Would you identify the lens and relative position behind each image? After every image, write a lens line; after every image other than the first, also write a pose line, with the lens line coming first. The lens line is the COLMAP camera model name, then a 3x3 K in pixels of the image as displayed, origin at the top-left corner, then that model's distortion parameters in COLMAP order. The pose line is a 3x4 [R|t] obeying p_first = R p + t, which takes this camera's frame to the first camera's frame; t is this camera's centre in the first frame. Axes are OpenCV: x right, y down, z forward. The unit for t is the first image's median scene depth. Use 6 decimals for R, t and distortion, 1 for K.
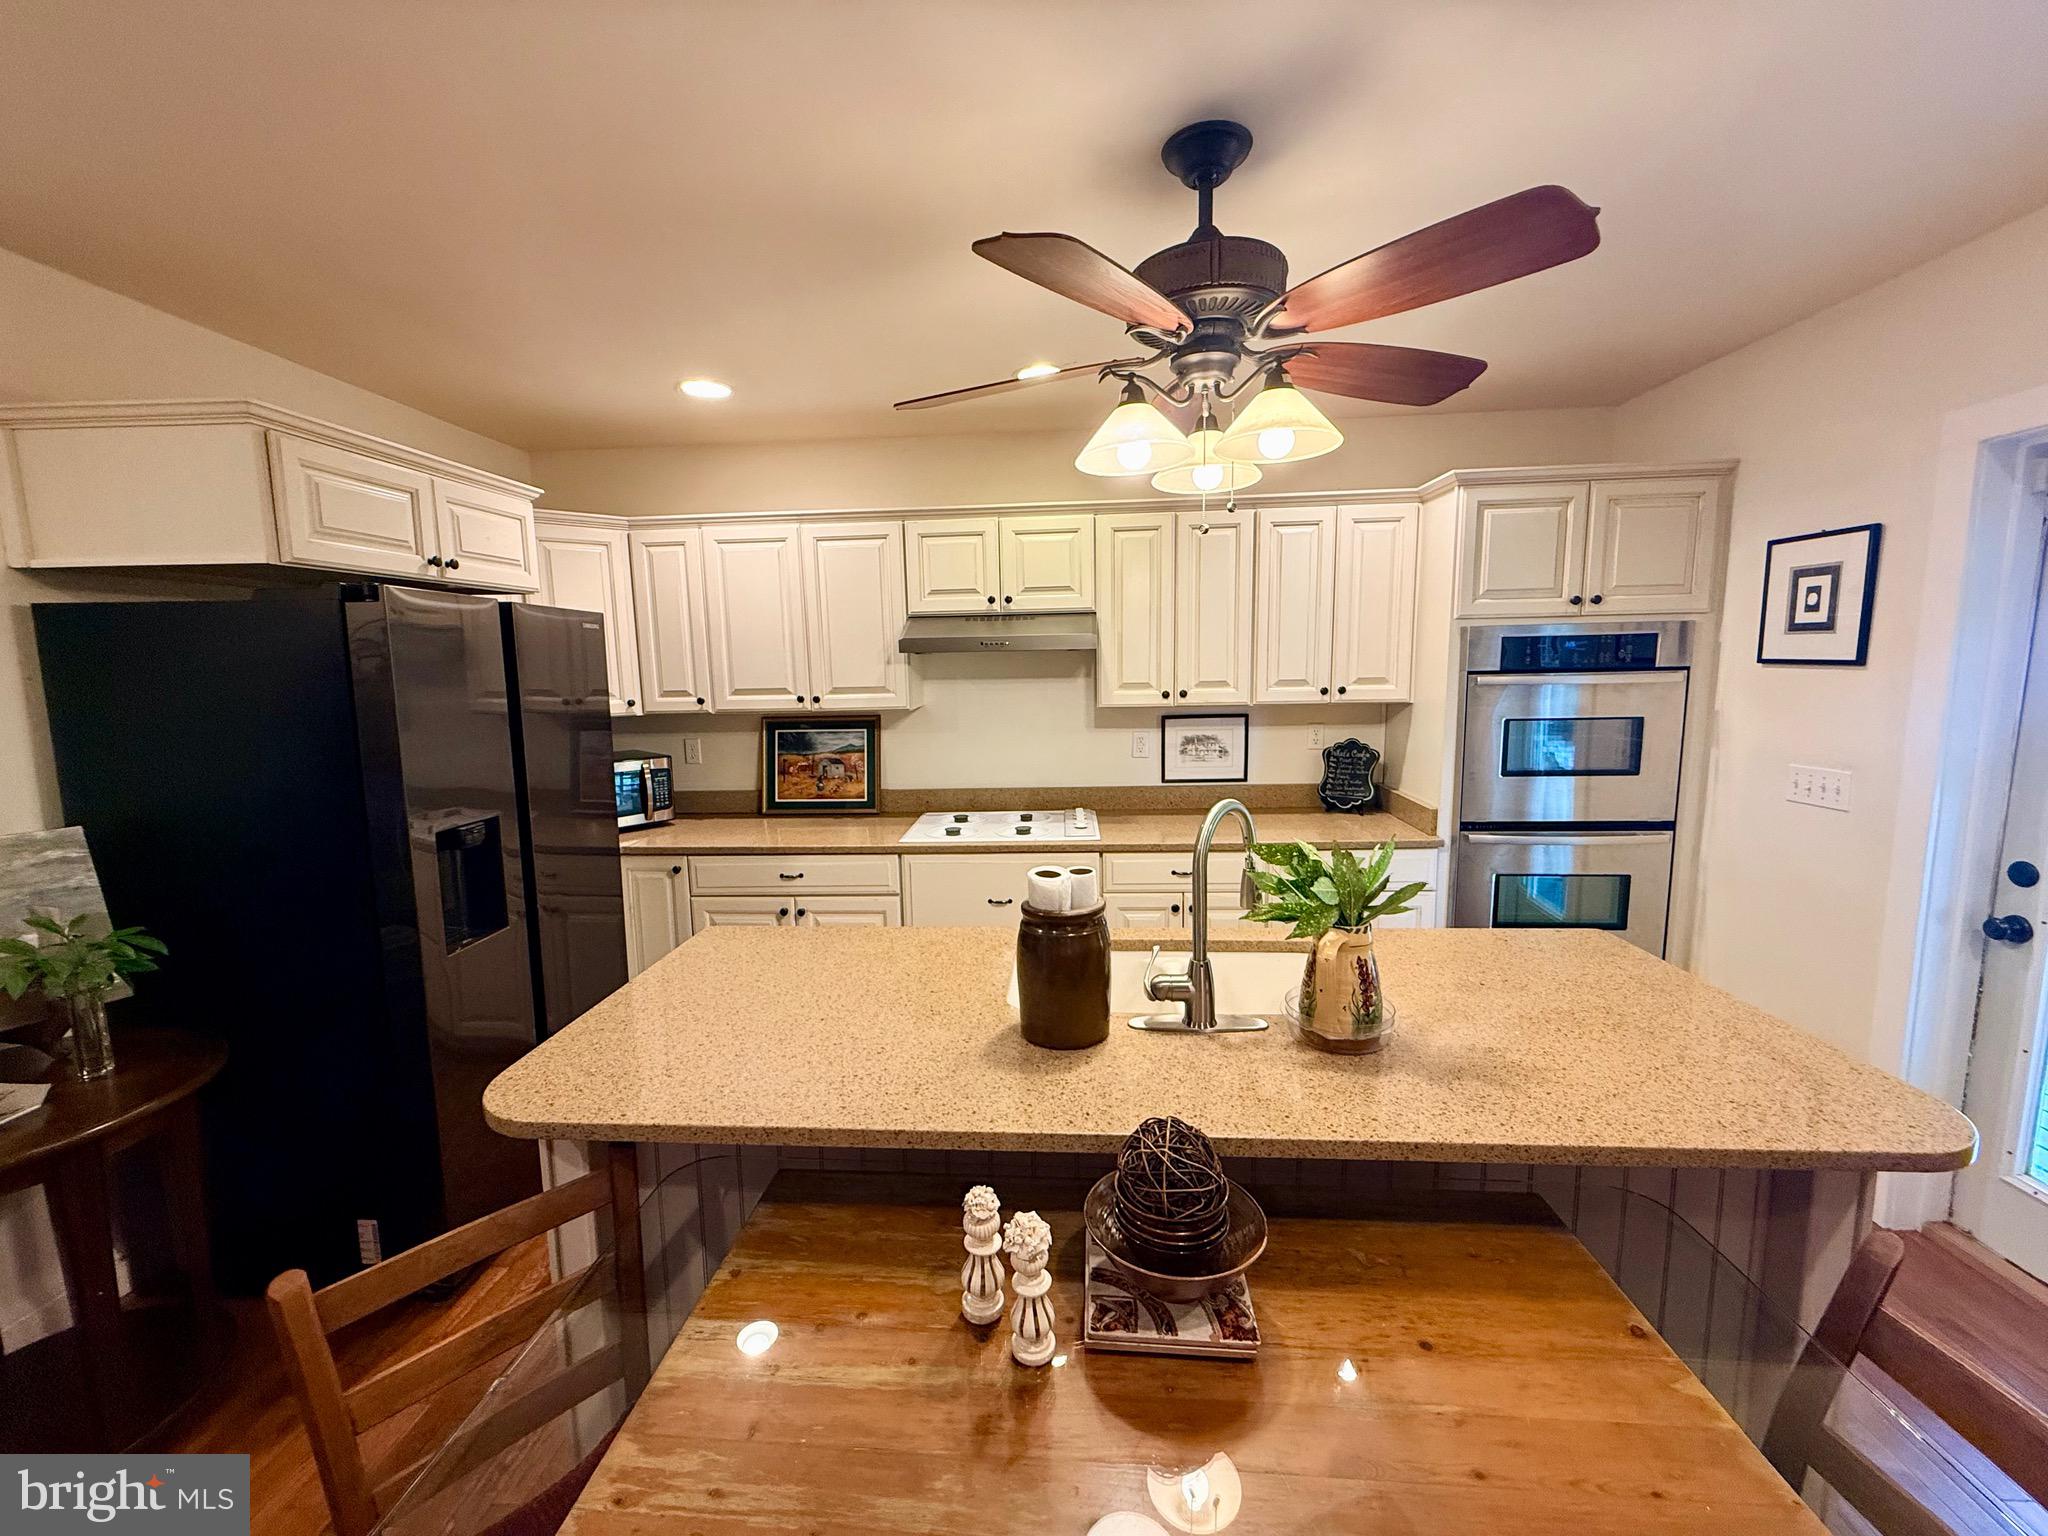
lens RADIAL K [[817.3, 0, 1017.2], [0, 817.3, 767.2], [0, 0, 1]] dist [-0.002126, 0.000183]
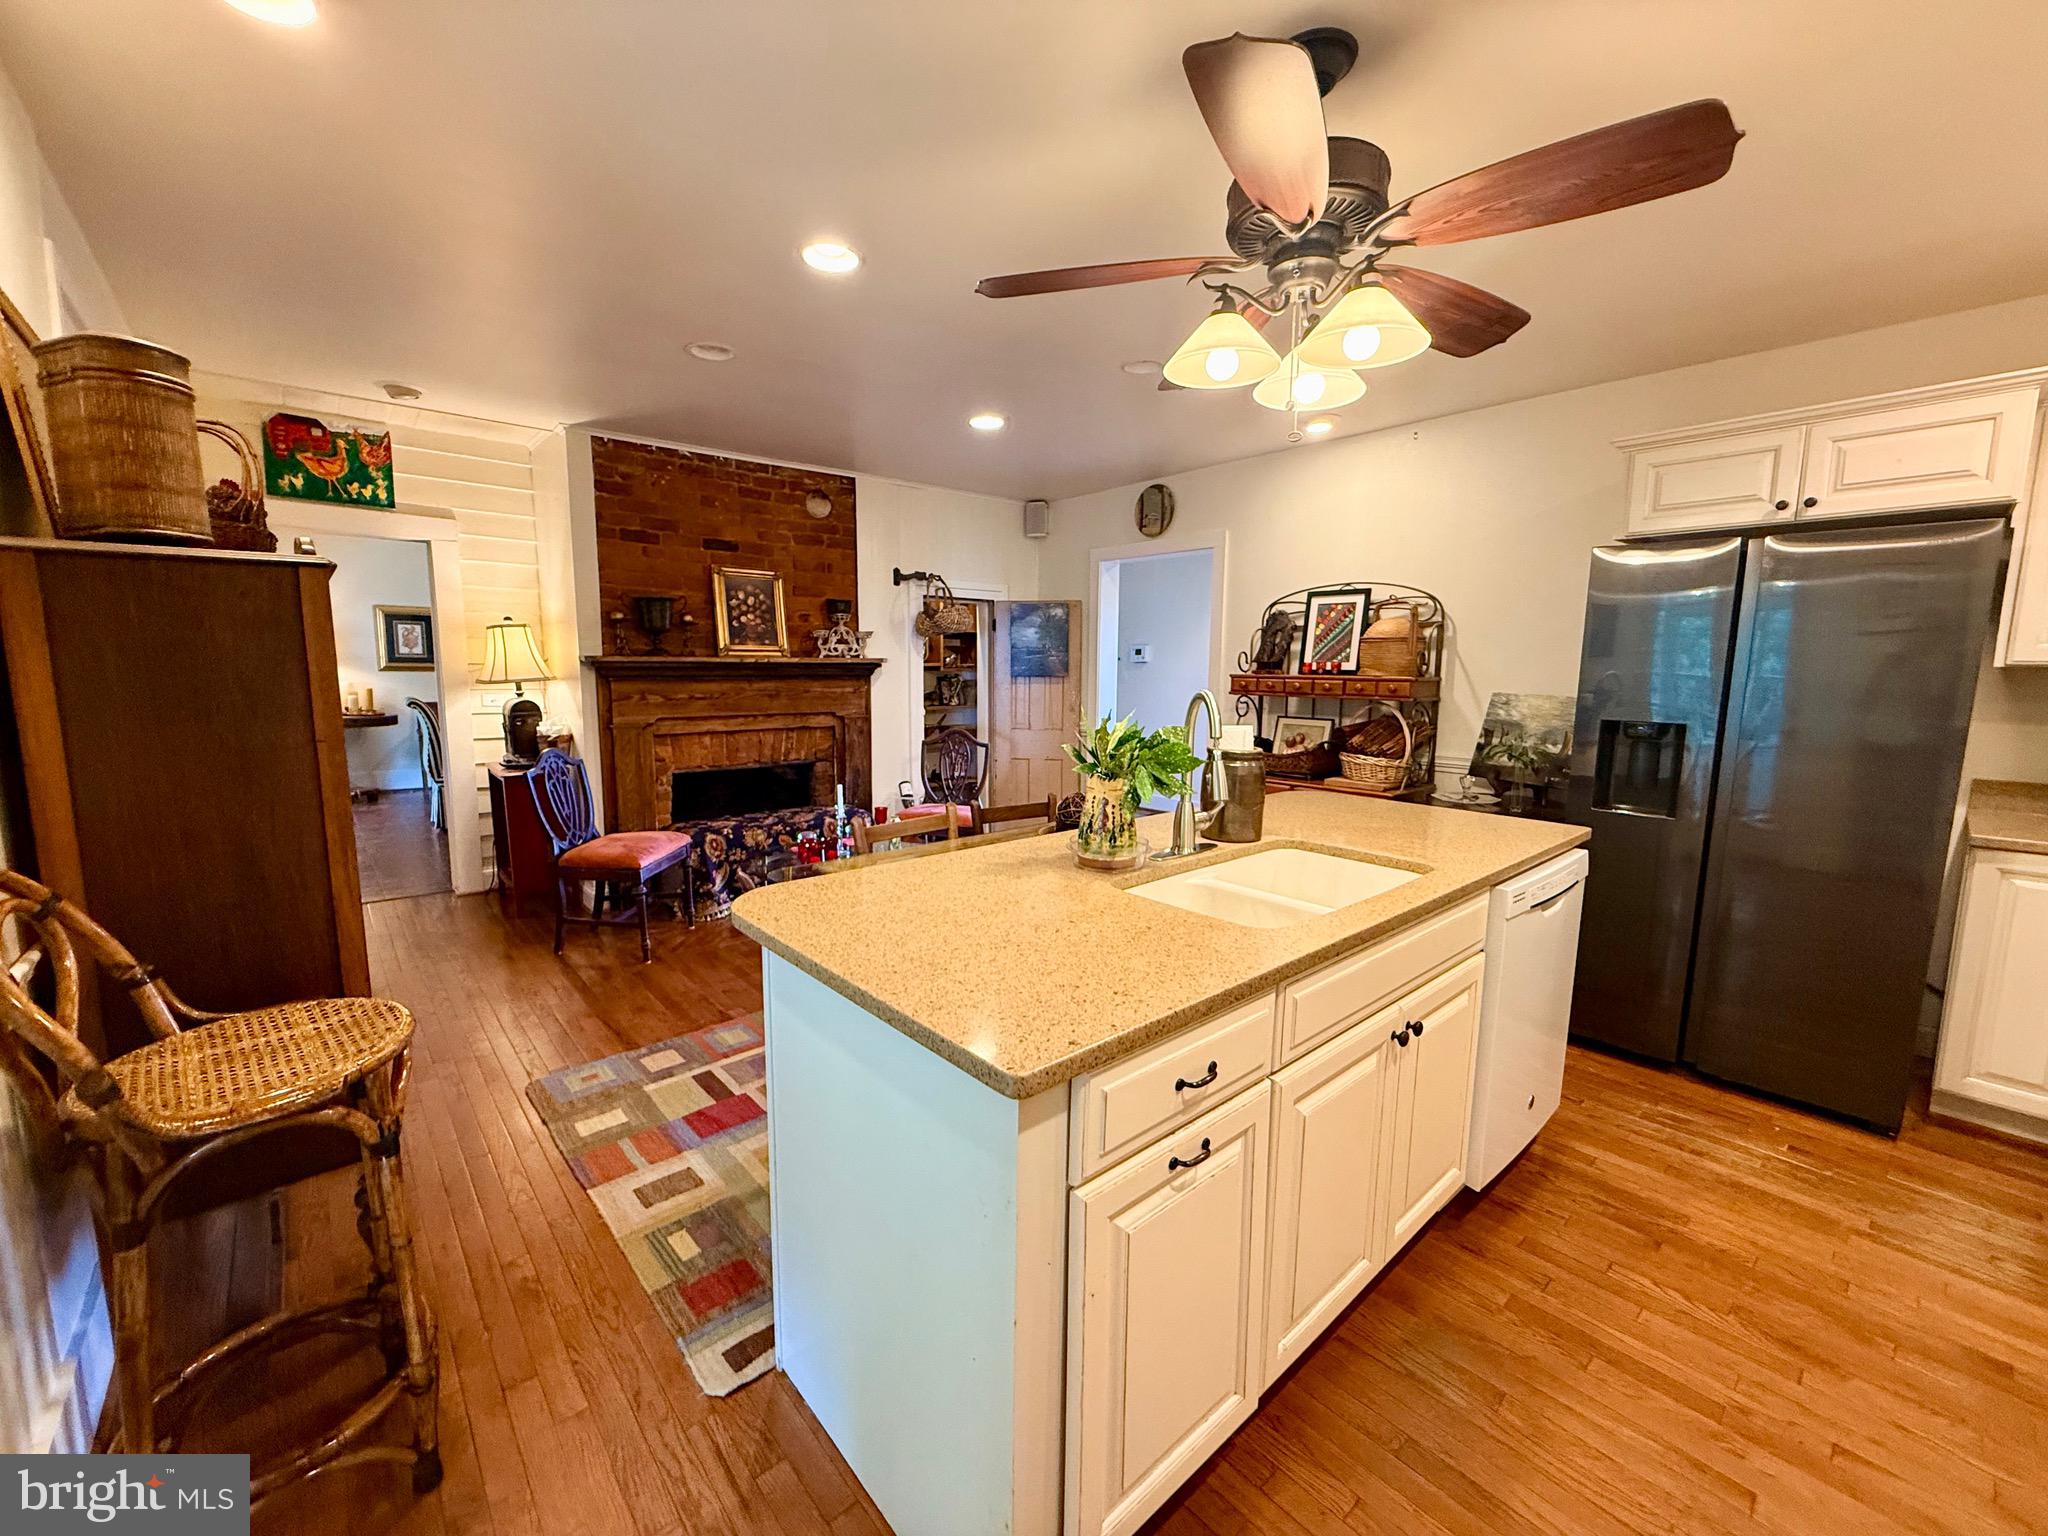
lens RADIAL K [[817.3, 0, 1017.9], [0, 817.3, 767.1], [0, 0, 1]] dist [-0.002126, 0.000183]
pose [[-0.702431, 0.103892, -0.704129, 0.620817], [-0.086020, 0.969647, 0.228880, -0.049003], [0.706535, 0.221341, -0.672173, 0.773007]]
